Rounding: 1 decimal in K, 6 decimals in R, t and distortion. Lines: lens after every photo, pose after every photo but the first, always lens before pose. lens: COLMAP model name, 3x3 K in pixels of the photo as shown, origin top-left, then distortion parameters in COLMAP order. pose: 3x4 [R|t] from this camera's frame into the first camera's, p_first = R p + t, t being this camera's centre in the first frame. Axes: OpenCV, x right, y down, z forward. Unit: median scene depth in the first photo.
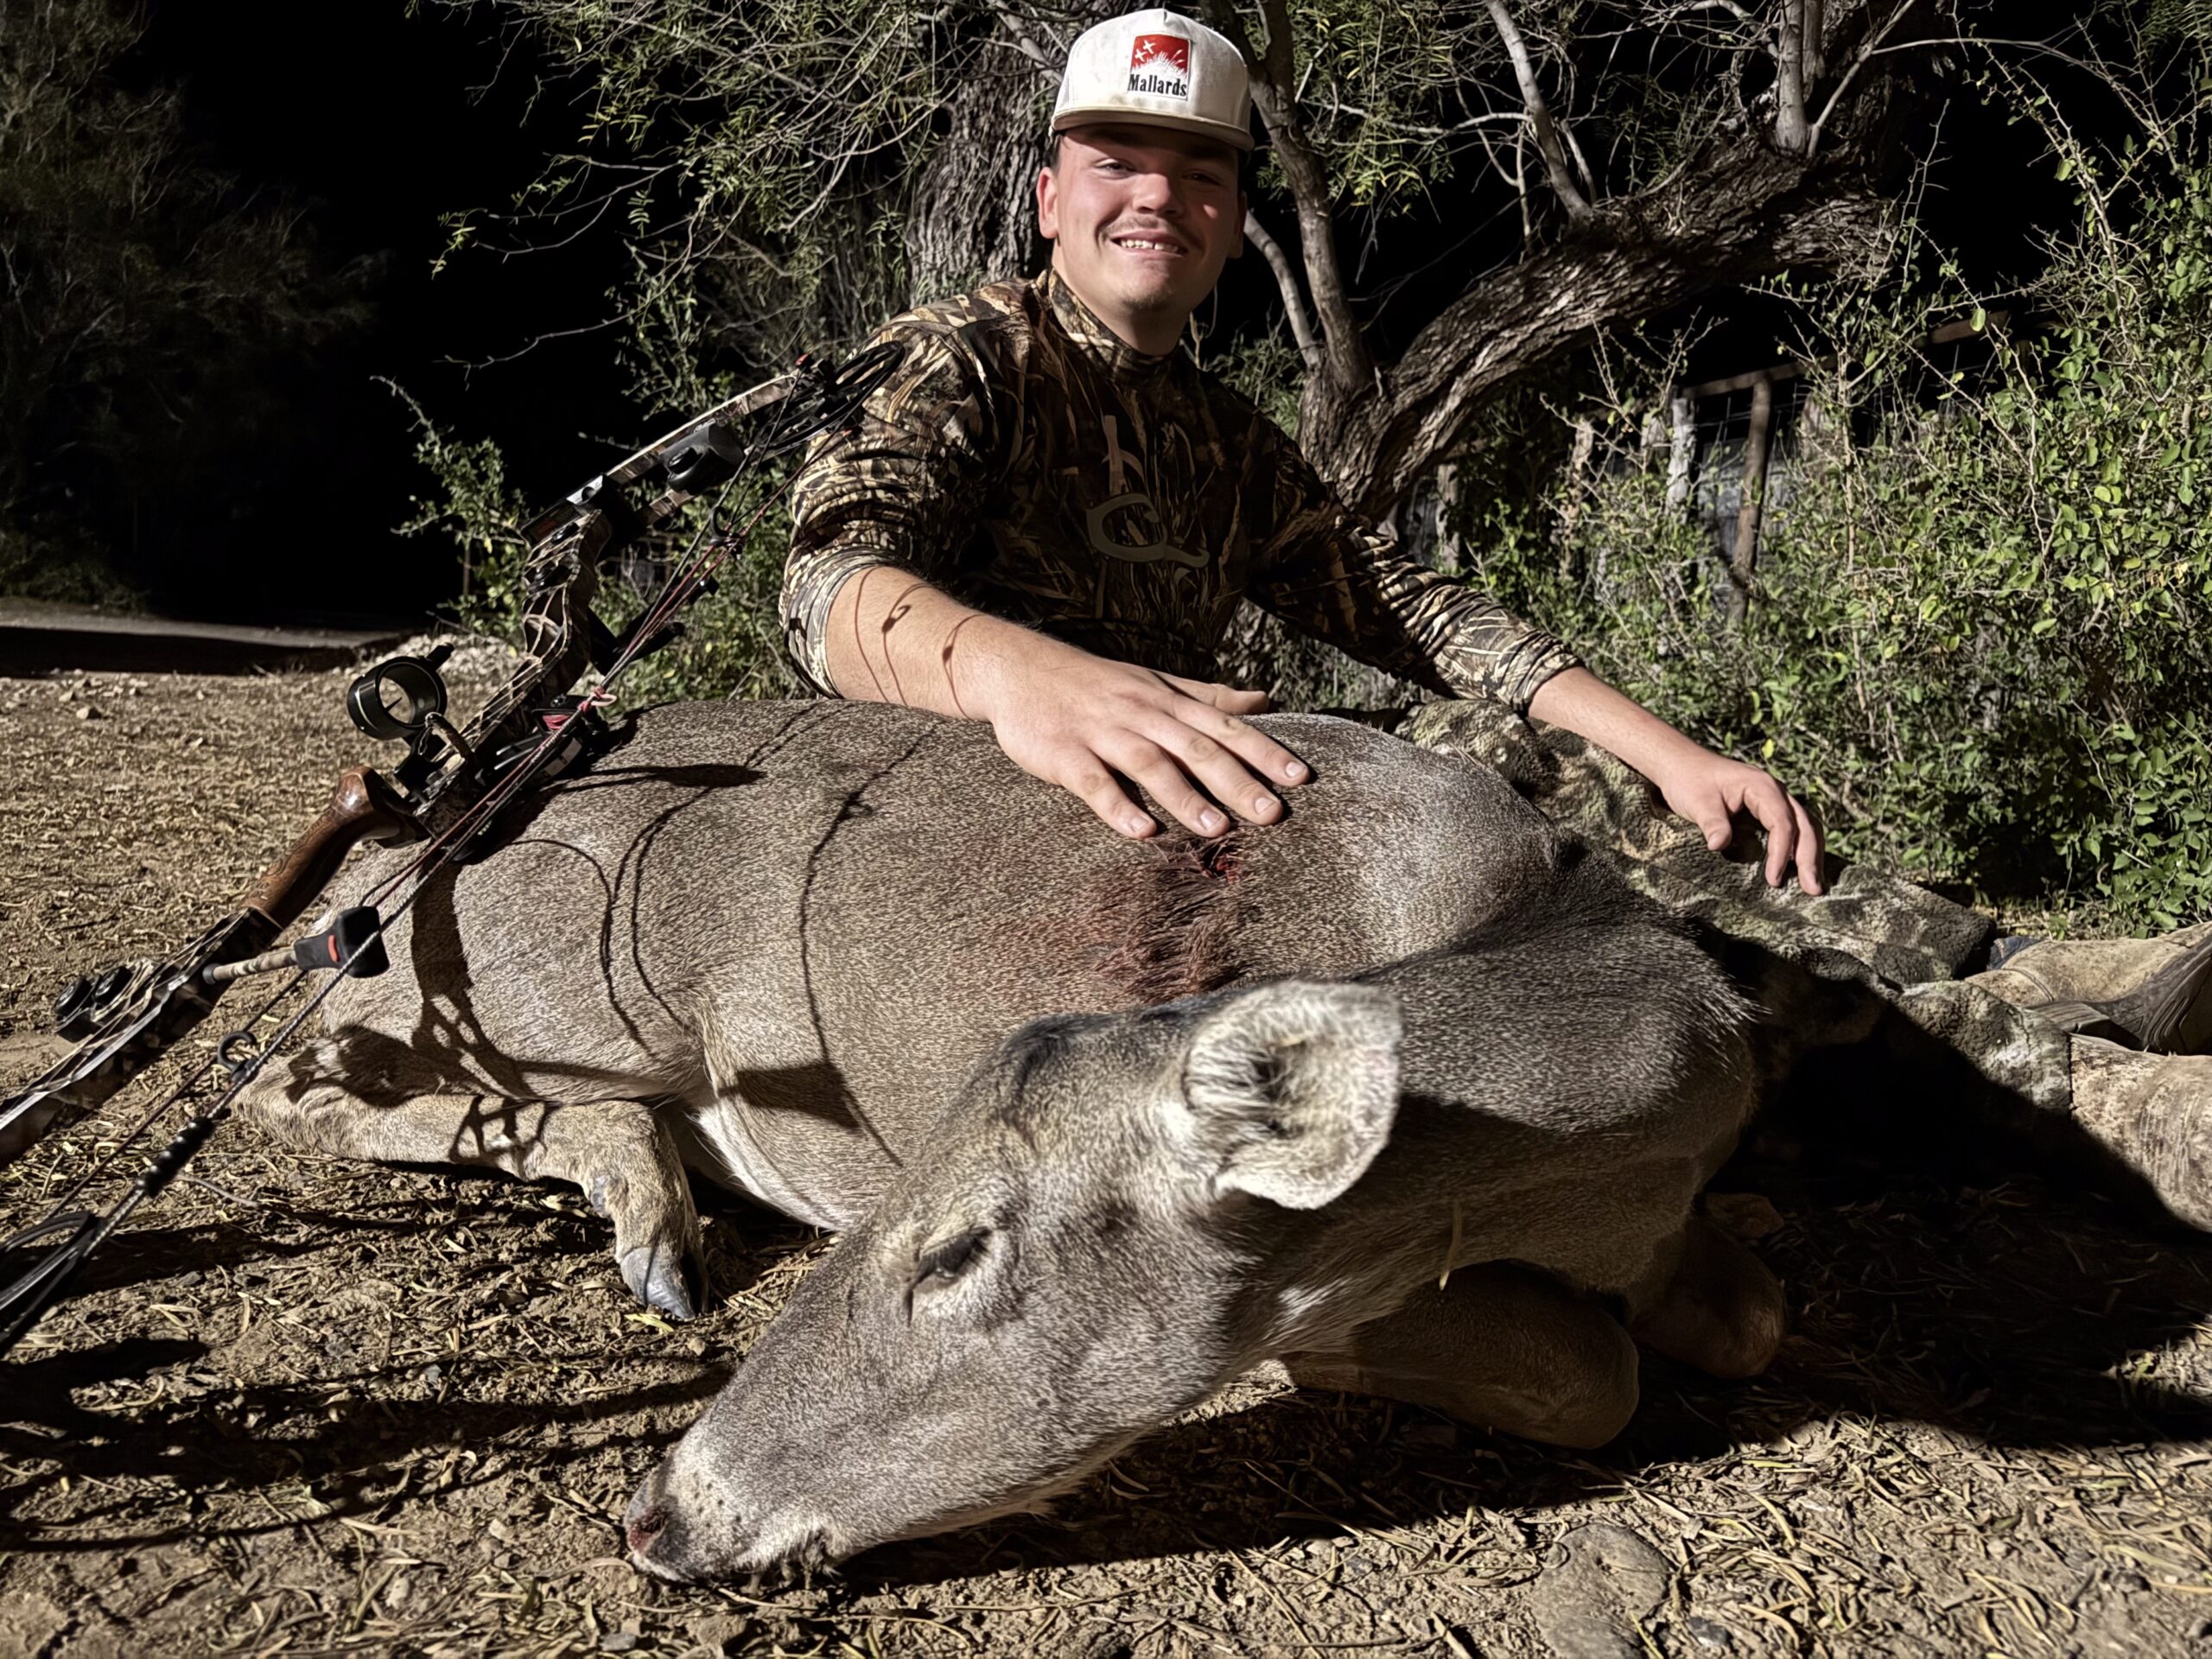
lens RADIAL K [[1542.7, 0, 1104.6], [0, 1542.7, 846.5], [0, 0, 1]] dist [-0.002712, -0.006328]
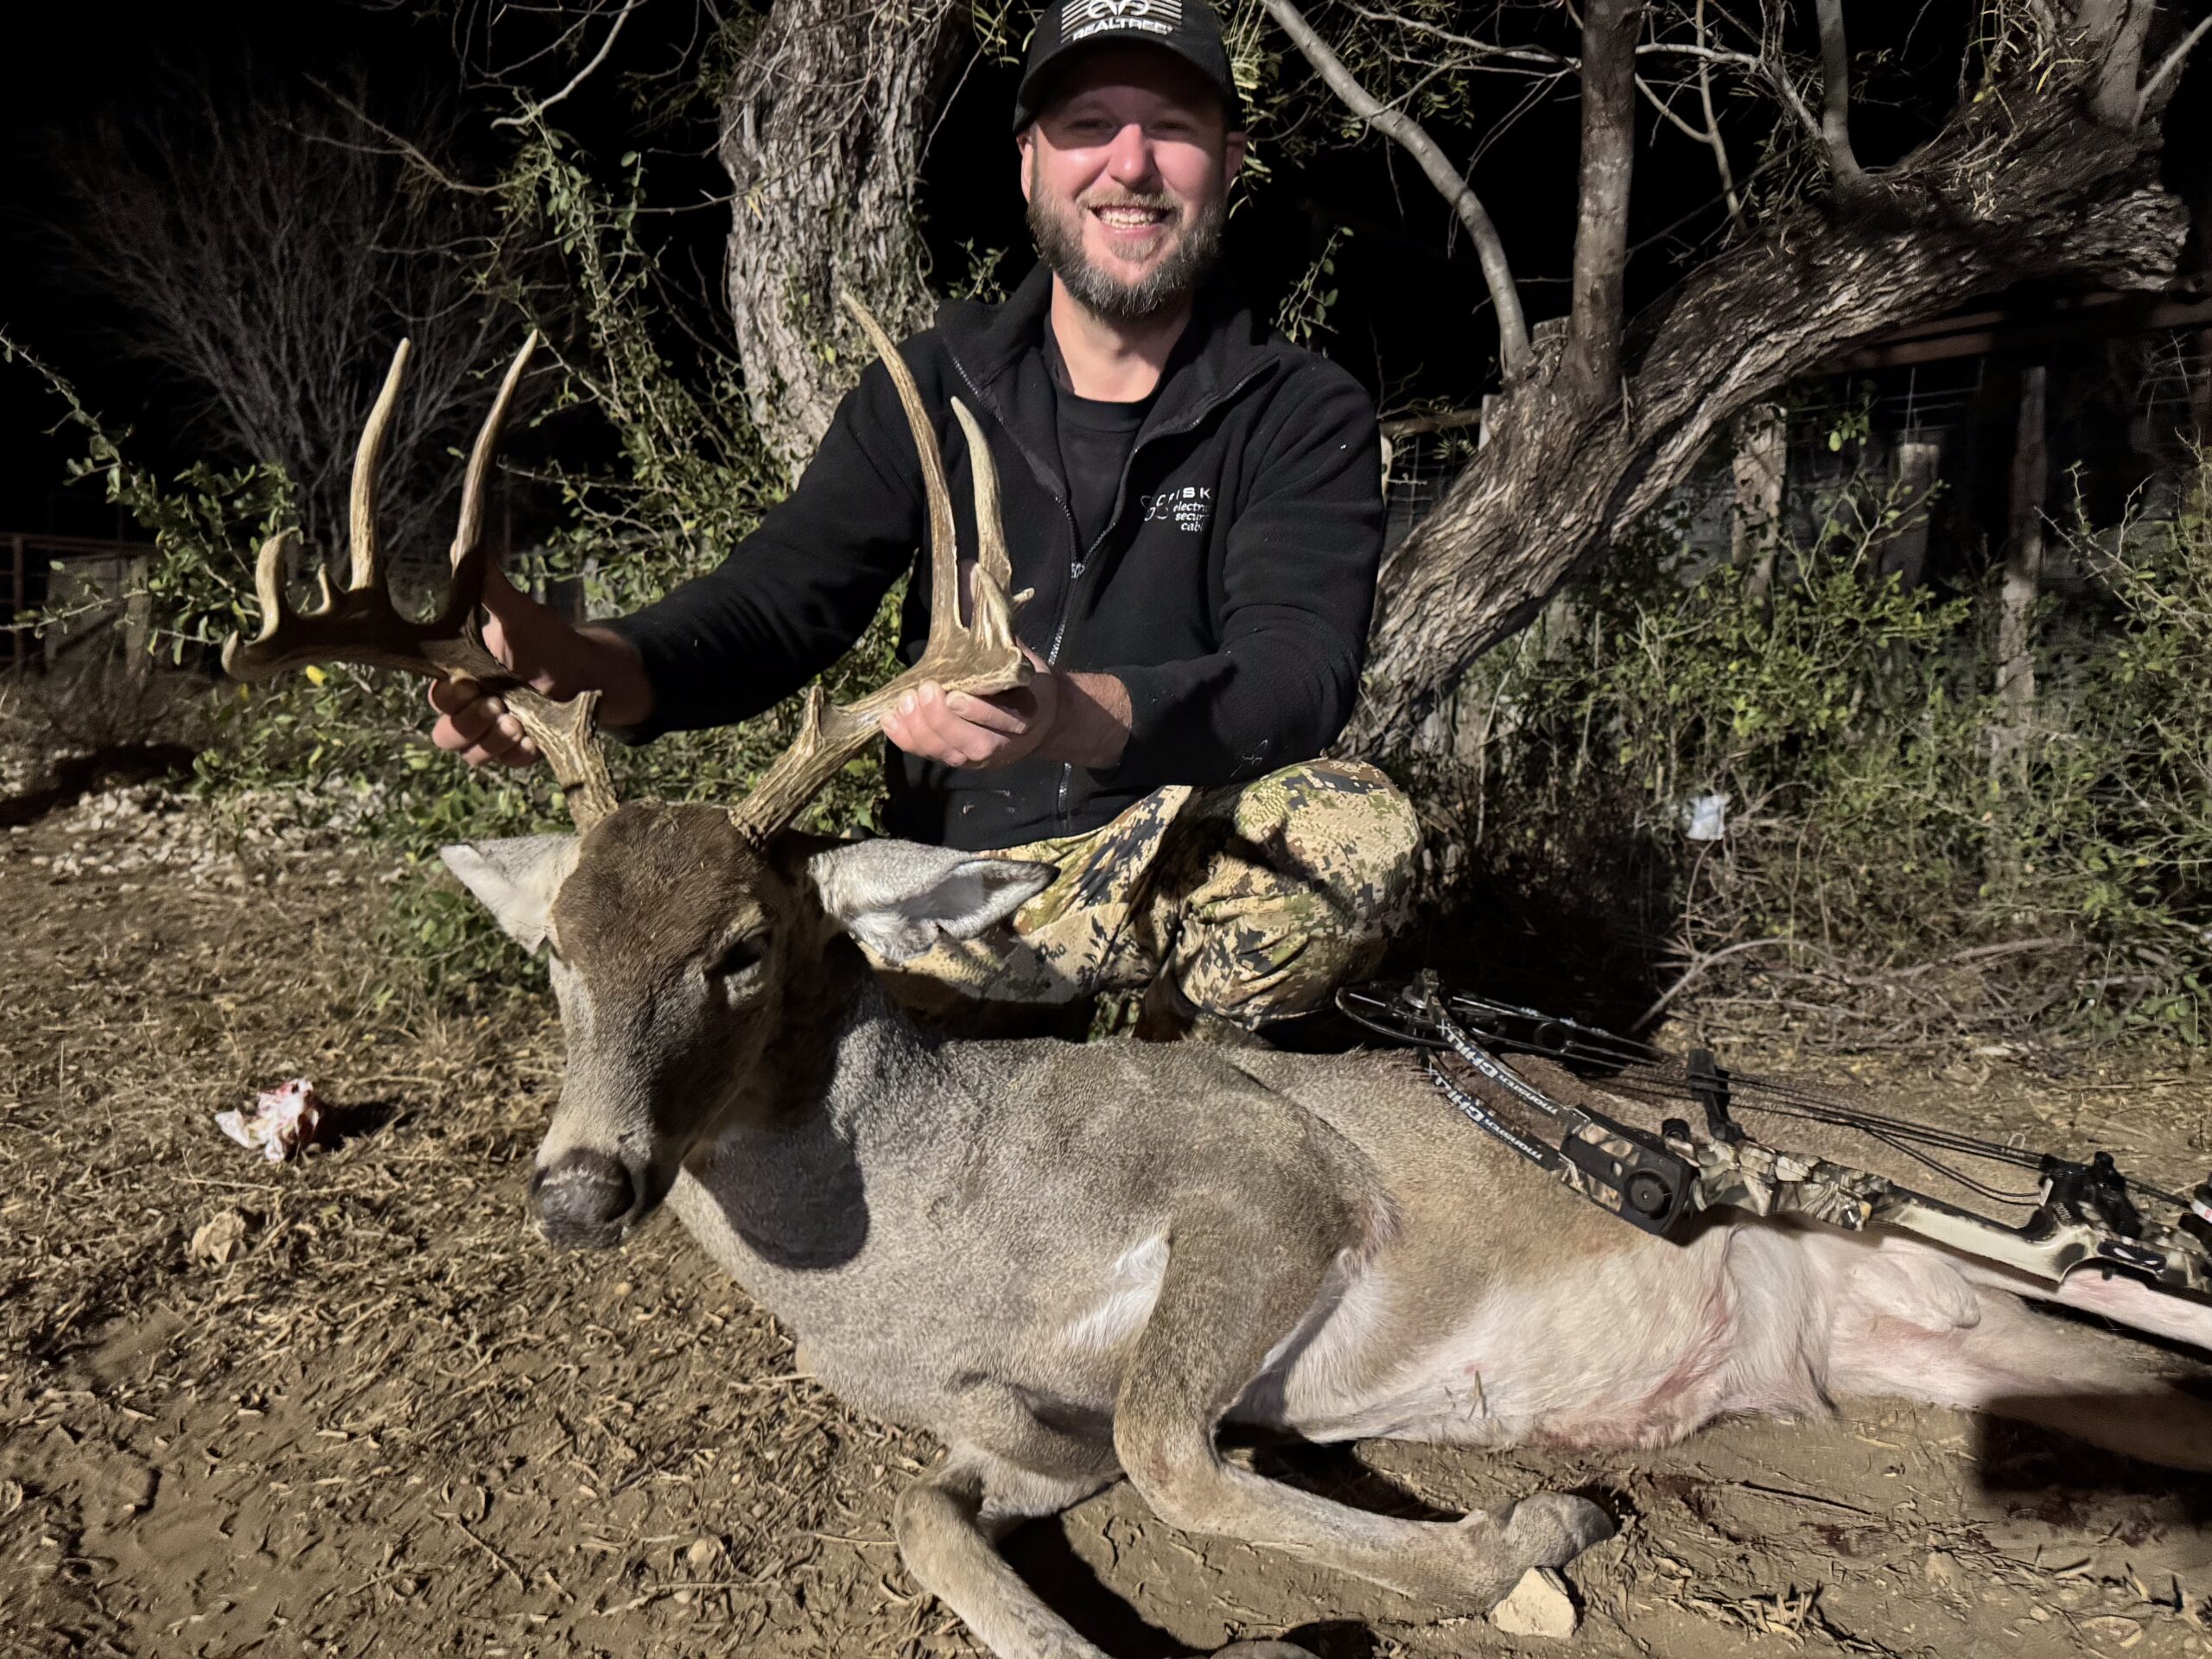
lens RADIAL K [[1542.7, 0, 1095.2], [0, 1542.7, 831.9], [0, 0, 1]] dist [-0.002712, -0.006328]
pose [[0.934738, -0.067889, 0.348792, -0.312023], [0.067519, 0.997630, 0.013231, -0.122980], [-0.348863, 0.011182, 0.937107, 0.408365]]
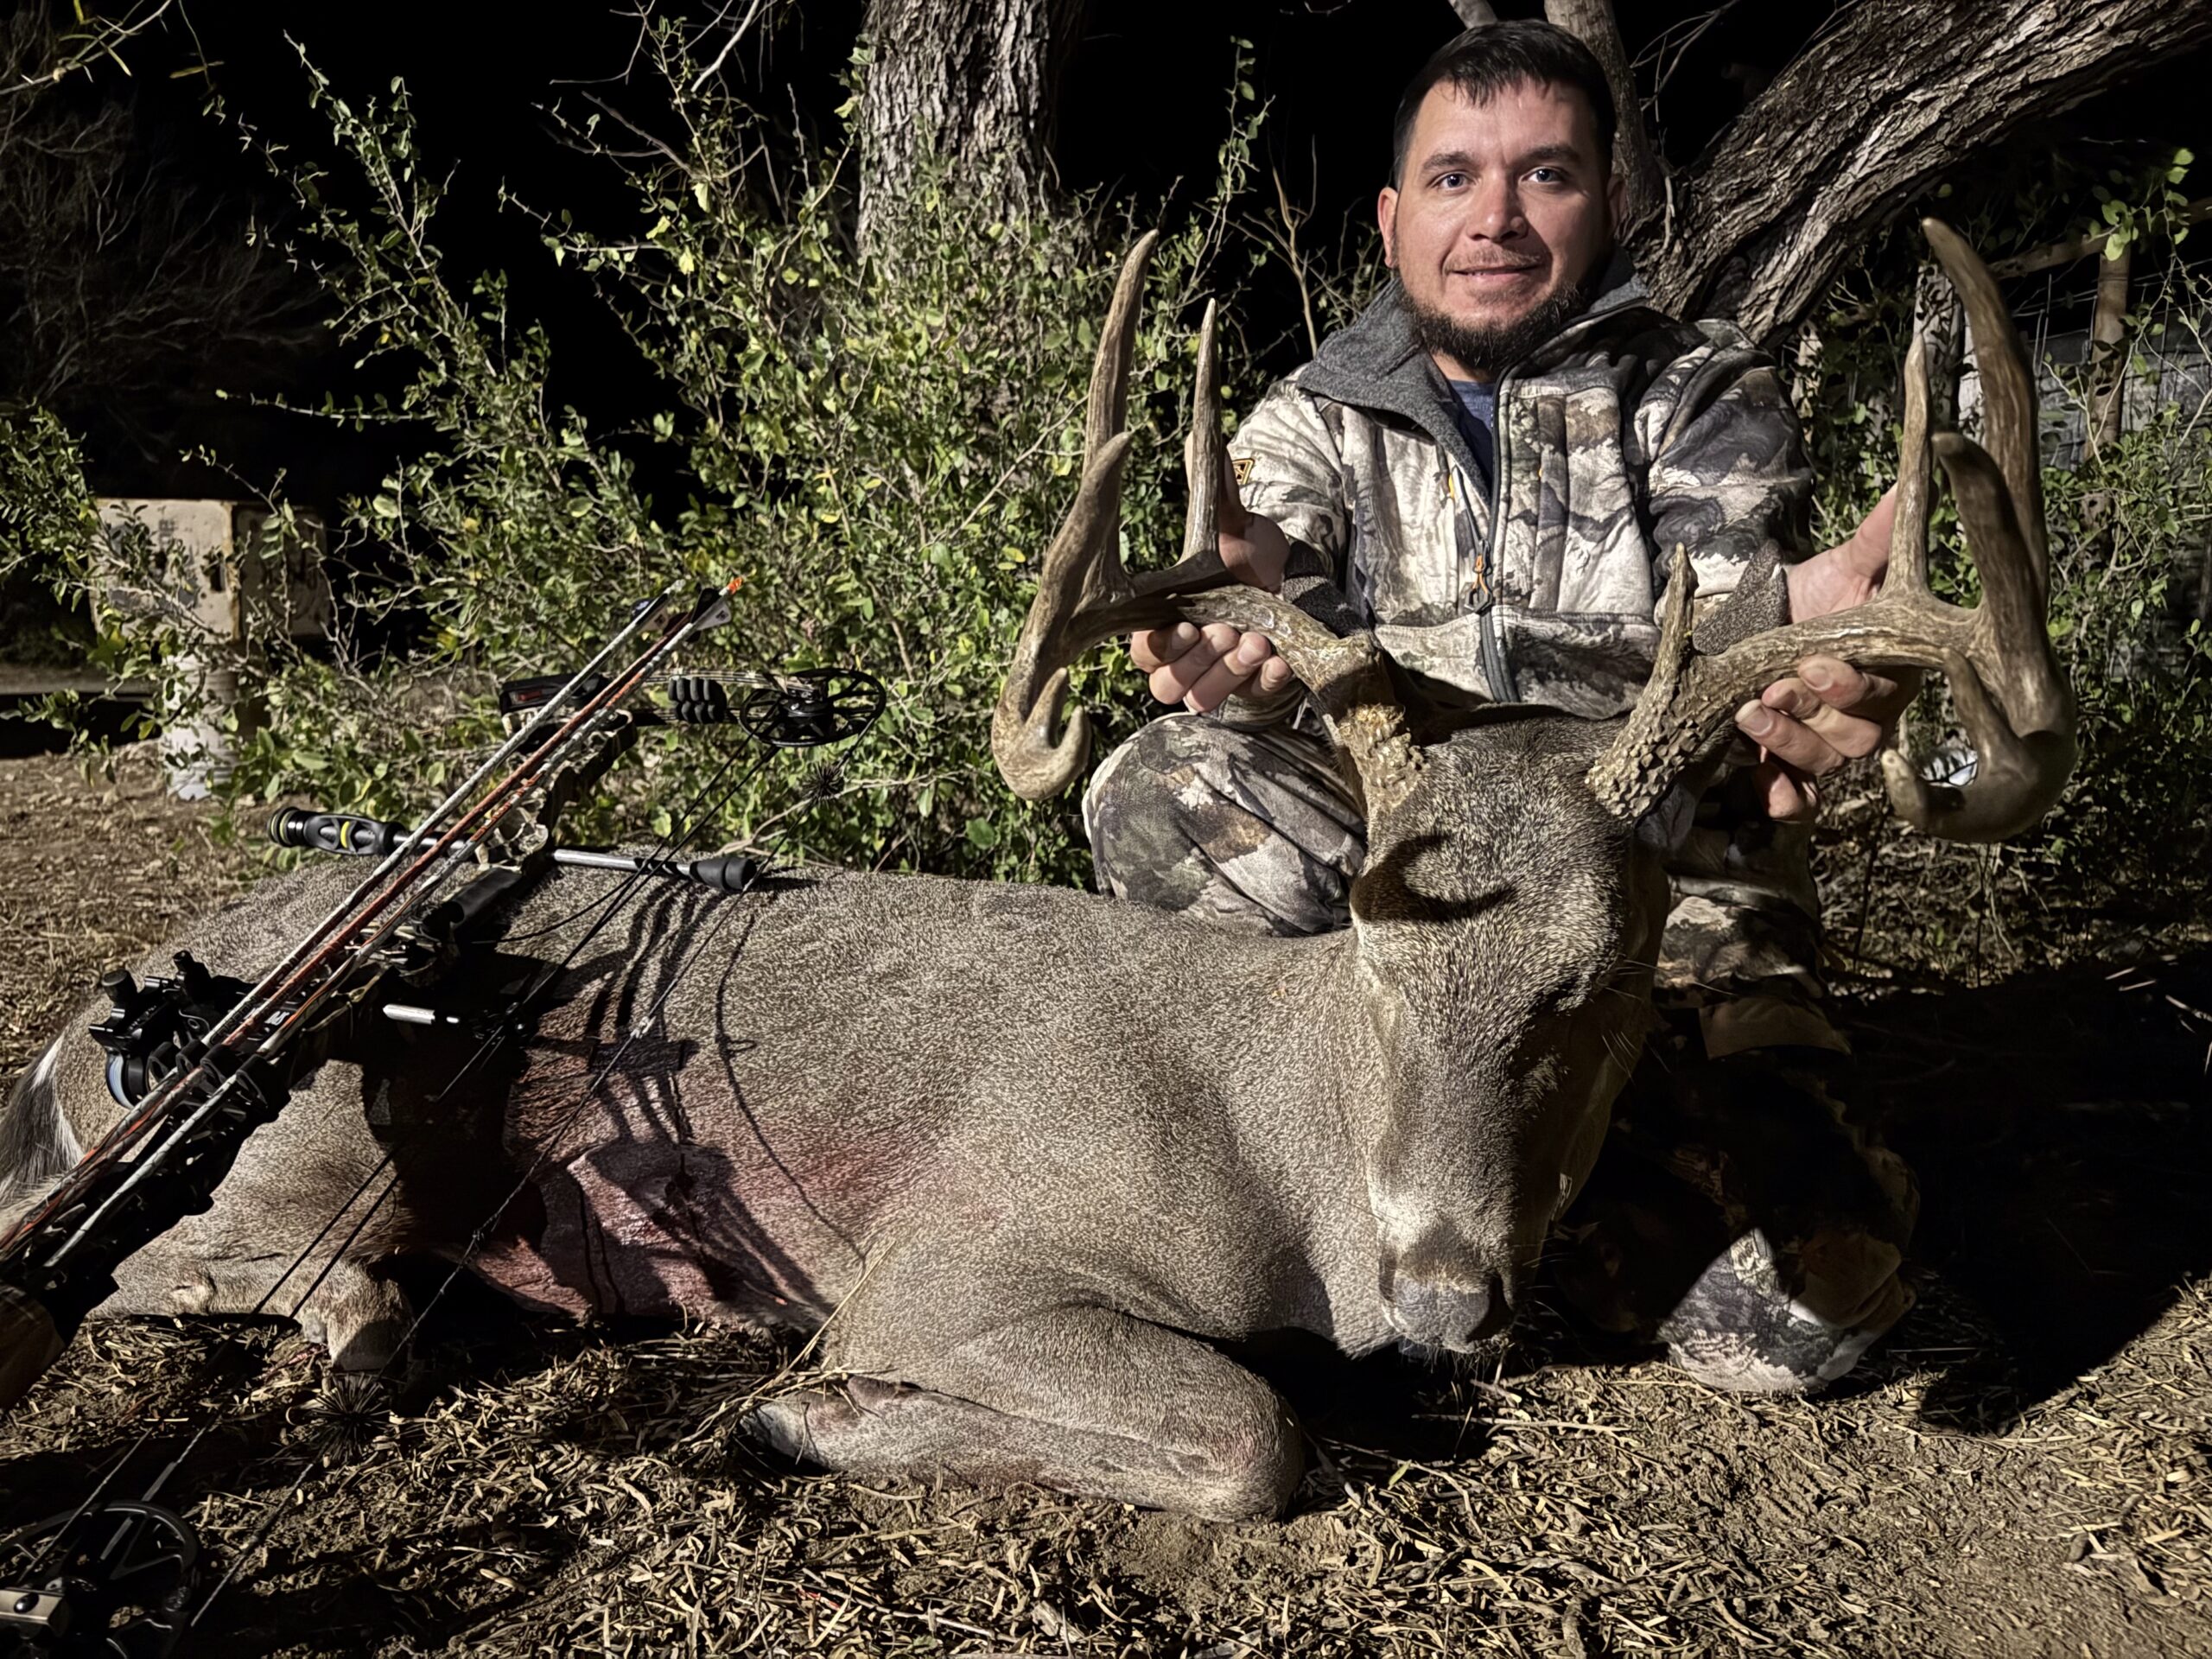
lens RADIAL K [[1542.7, 0, 1107.0], [0, 1542.7, 813.1], [0, 0, 1]] dist [-0.002712, -0.006328]
pose [[0.997769, -0.054084, -0.039146, -0.011392], [0.053680, 0.998494, -0.011299, -0.091421], [0.039698, 0.009173, 0.999170, 0.447144]]
